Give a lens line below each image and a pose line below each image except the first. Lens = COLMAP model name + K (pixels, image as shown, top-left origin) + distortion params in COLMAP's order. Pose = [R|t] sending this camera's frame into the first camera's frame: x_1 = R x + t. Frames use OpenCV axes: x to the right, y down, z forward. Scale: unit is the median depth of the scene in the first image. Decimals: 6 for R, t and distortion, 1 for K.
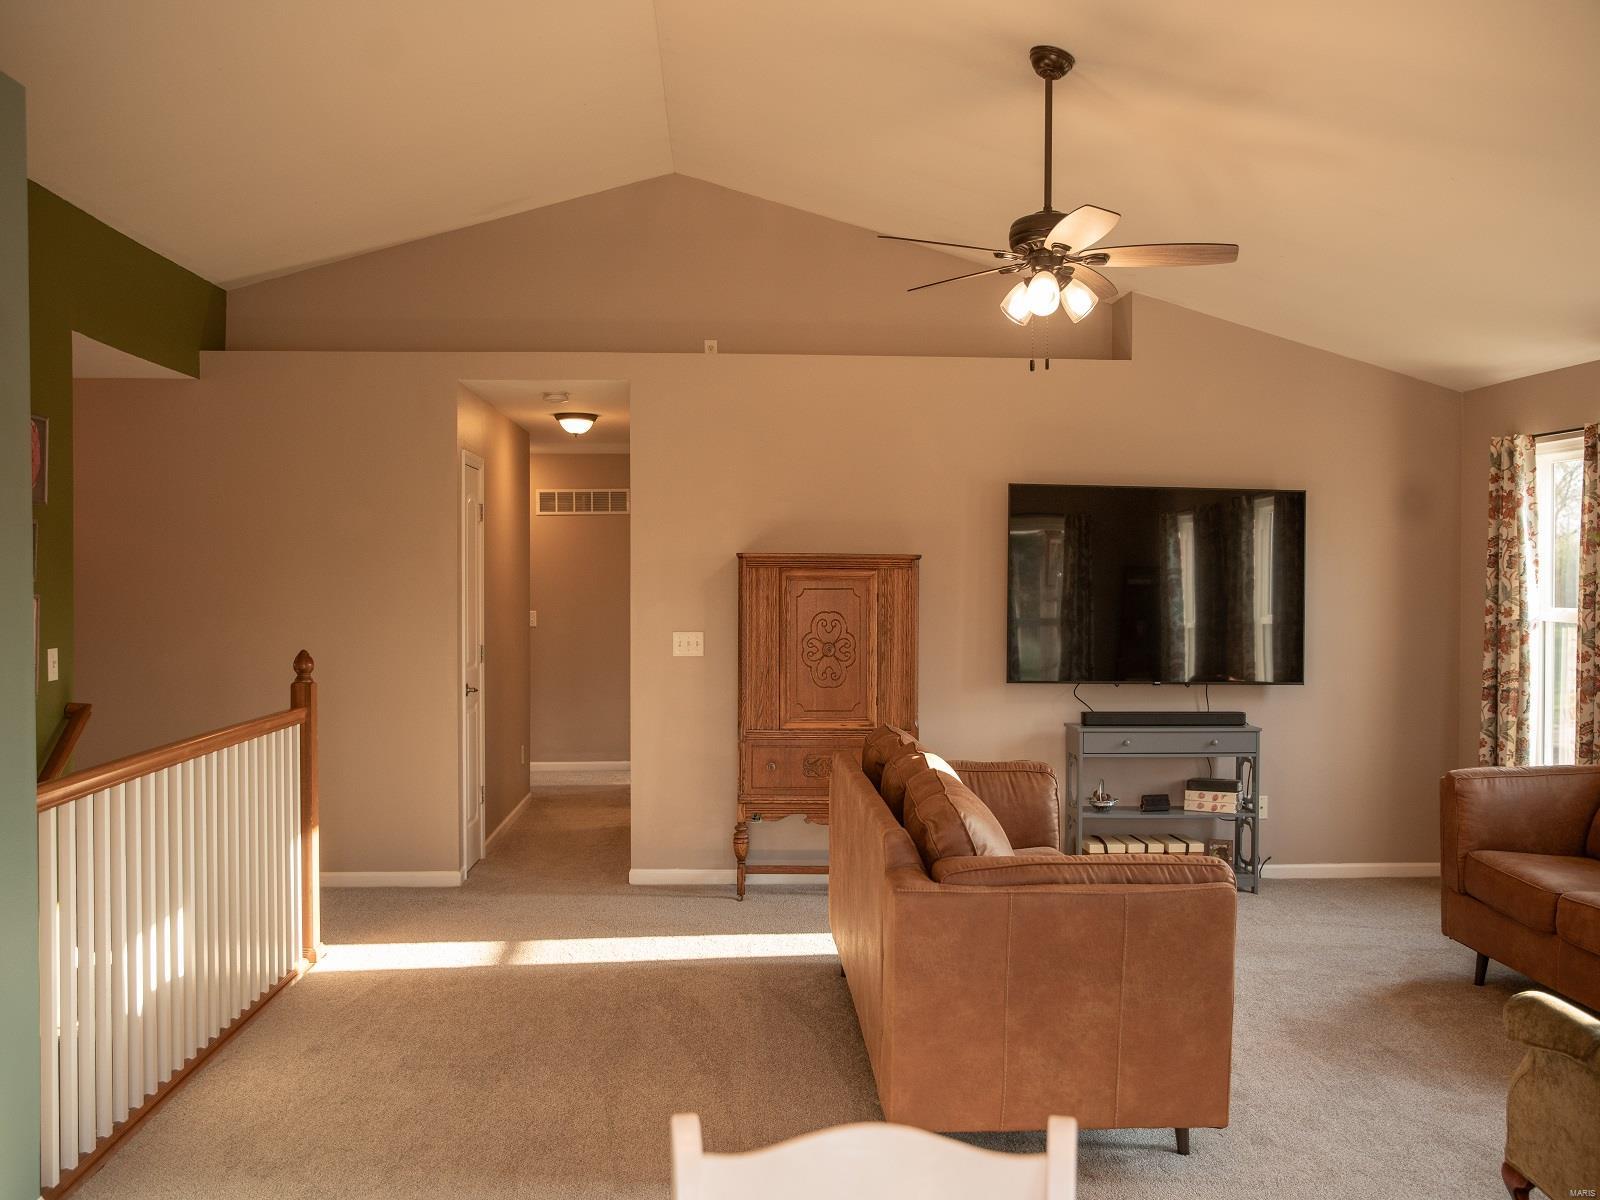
lens RADIAL K [[1326.2, 0, 800.0], [0, 1326.2, 600.0], [0, 0, 1]] dist [-0.073455, 0.072677]
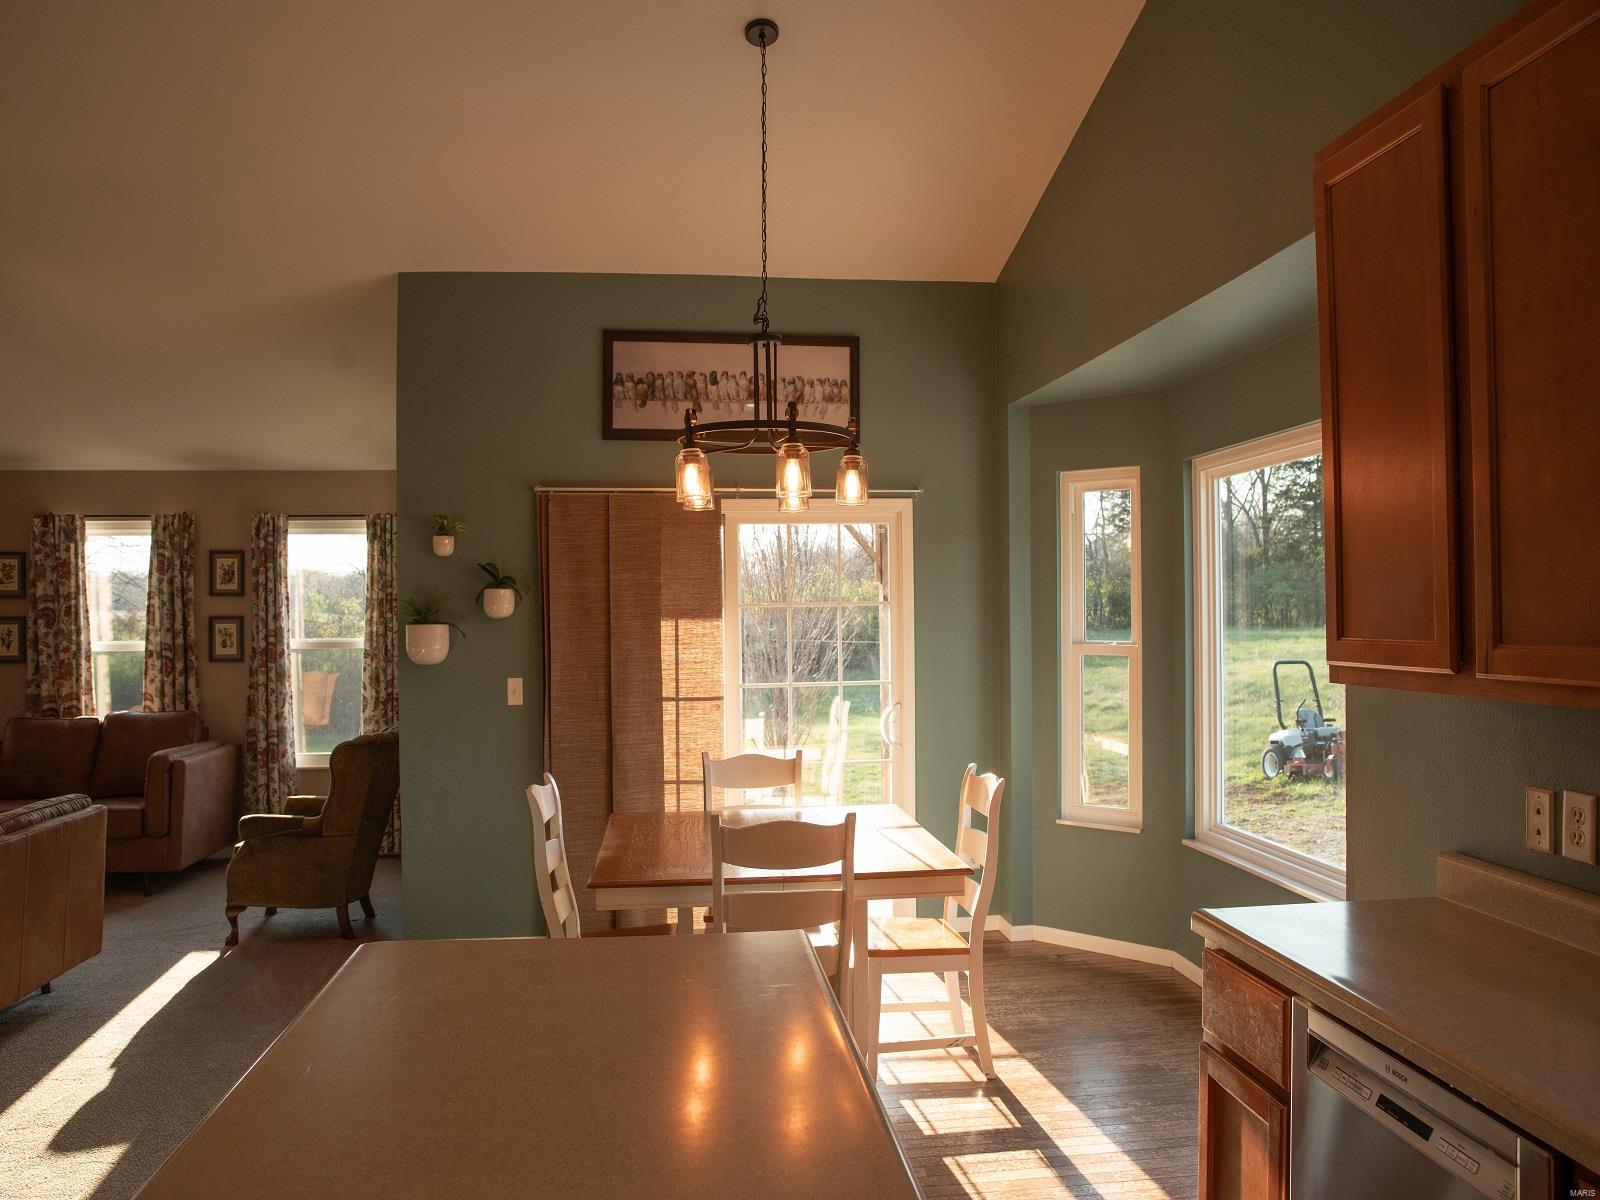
lens RADIAL K [[1099.1, 0, 800.0], [0, 1099.1, 600.0], [0, 0, 1]] dist [-0.112077, 0.079058]
pose [[-0.072628, 0.007794, 0.997329, -0.574828], [0.025905, 0.999647, -0.005925, -0.006921], [-0.997023, 0.025406, -0.072804, 0.105777]]
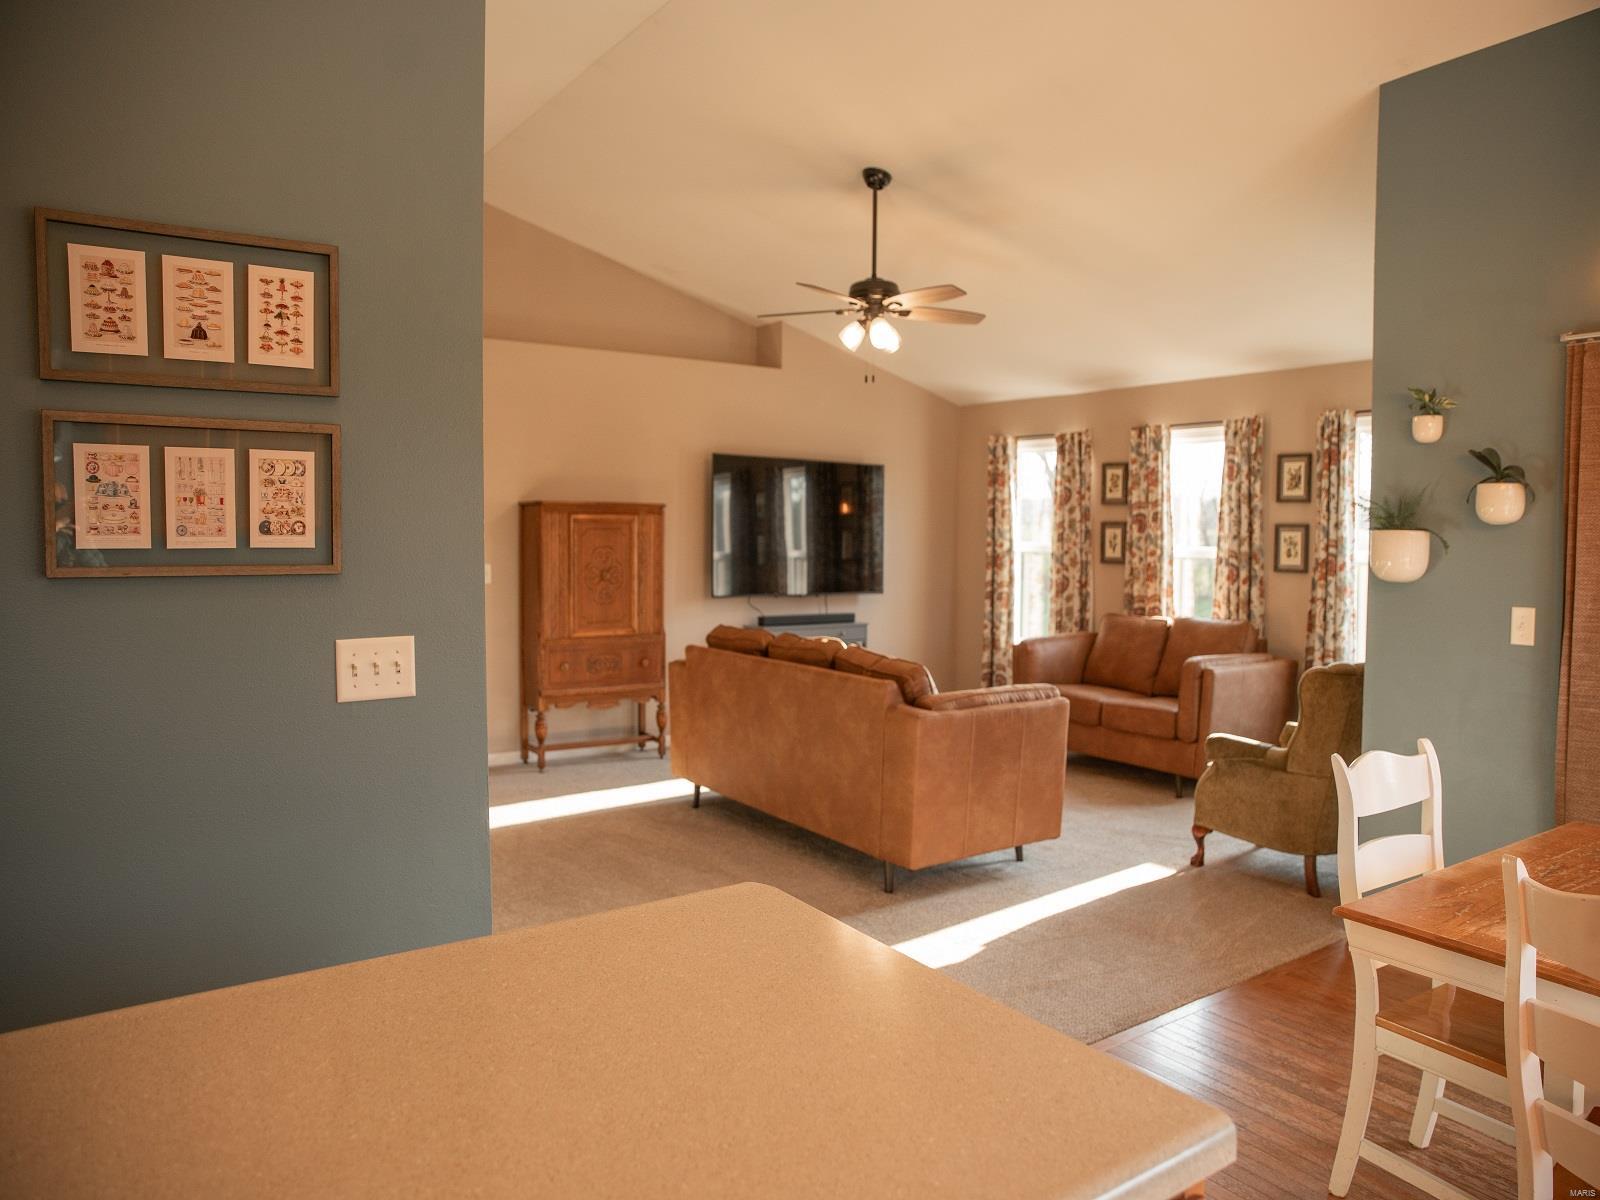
lens RADIAL K [[1081.9, 0, 800.0], [0, 1081.9, 600.0], [0, 0, 1]] dist [-0.117853, 0.072582]
pose [[0.850419, -0.030493, 0.525221, -0.375555], [0.003053, 0.998588, 0.053033, 0.005707], [-0.526097, -0.043497, 0.849311, -0.008944]]
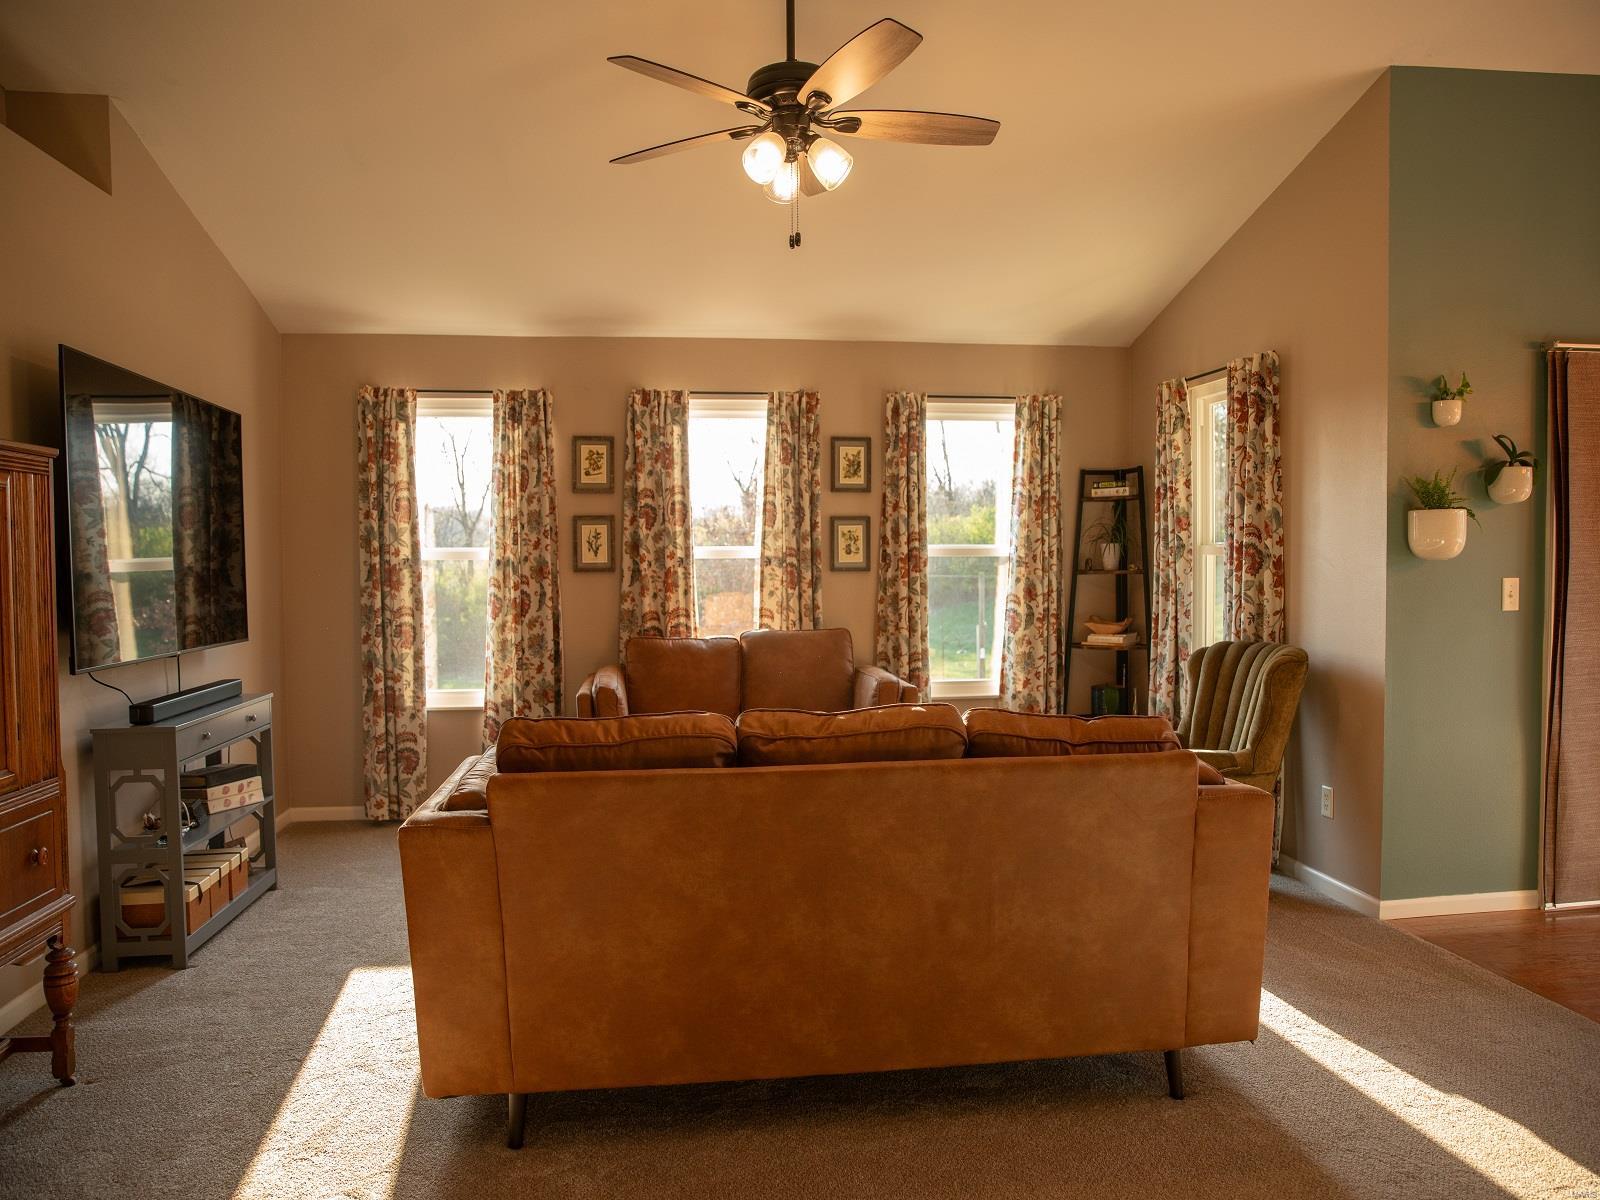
lens RADIAL K [[1099.1, 0, 800.0], [0, 1099.1, 600.0], [0, 0, 1]] dist [-0.112077, 0.079058]
pose [[-0.074711, -0.046919, 0.996101, -0.365600], [0.022876, 0.998549, 0.048750, 0.012731], [-0.996943, 0.026429, -0.073530, 0.735882]]
